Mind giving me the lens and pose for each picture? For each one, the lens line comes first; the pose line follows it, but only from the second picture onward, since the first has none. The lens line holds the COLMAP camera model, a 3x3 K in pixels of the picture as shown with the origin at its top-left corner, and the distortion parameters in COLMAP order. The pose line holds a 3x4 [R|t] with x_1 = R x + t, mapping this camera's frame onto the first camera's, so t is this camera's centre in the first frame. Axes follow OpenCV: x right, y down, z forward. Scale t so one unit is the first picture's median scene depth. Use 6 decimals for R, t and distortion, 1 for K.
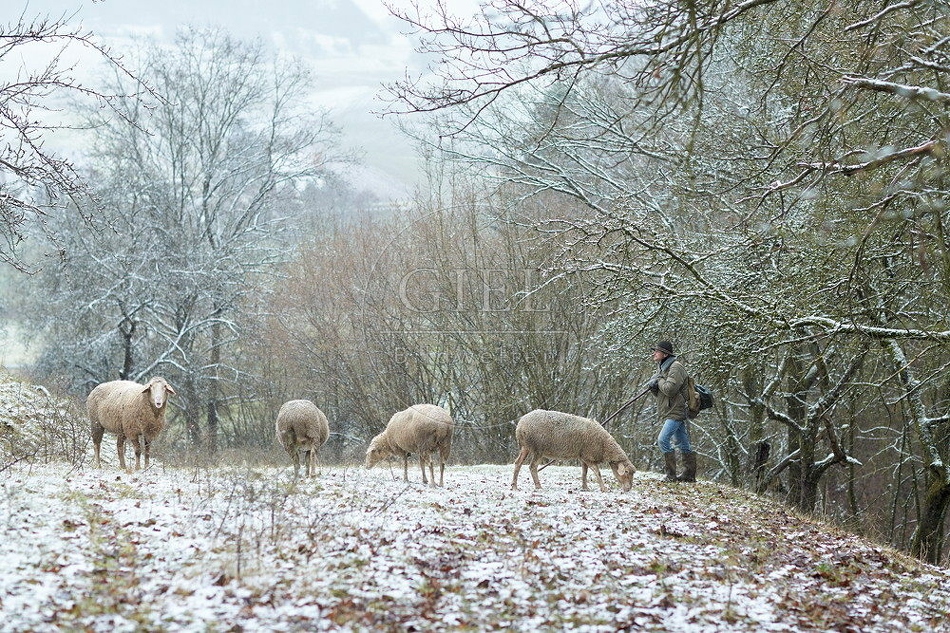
lens RADIAL K [[2207.1, 0, 471.1], [0, 2207.1, 317.5], [0, 0, 1]] dist [-0.107722, 0.000000]
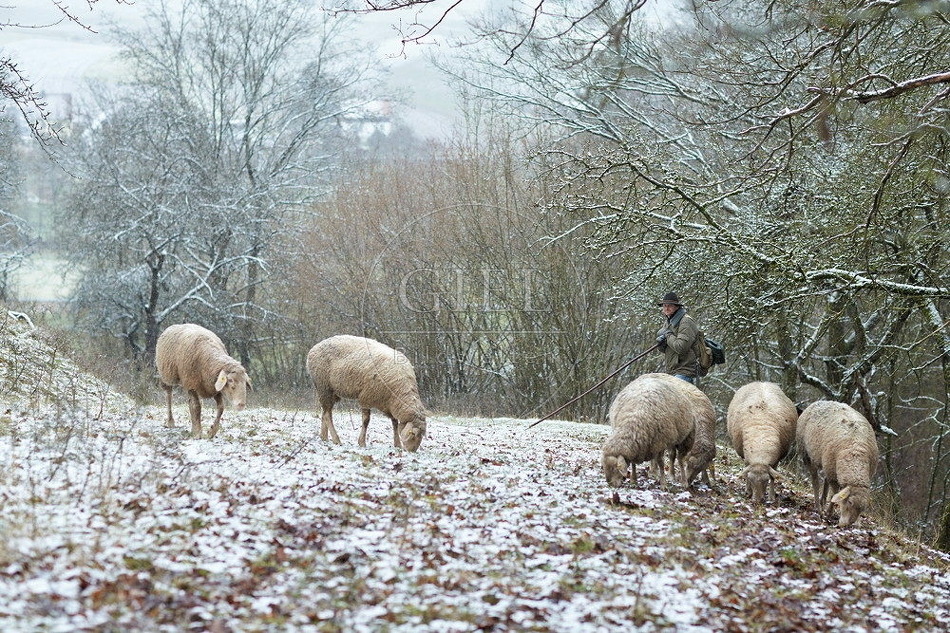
lens RADIAL K [[2207.1, 0, 479.1], [0, 2207.1, 315.7], [0, 0, 1]] dist [-0.107722, 0.000000]
pose [[0.998749, 0.042858, -0.025756, 0.042878], [-0.042329, 0.998889, 0.020736, 0.007840], [0.026616, -0.019620, 0.999453, 0.116255]]
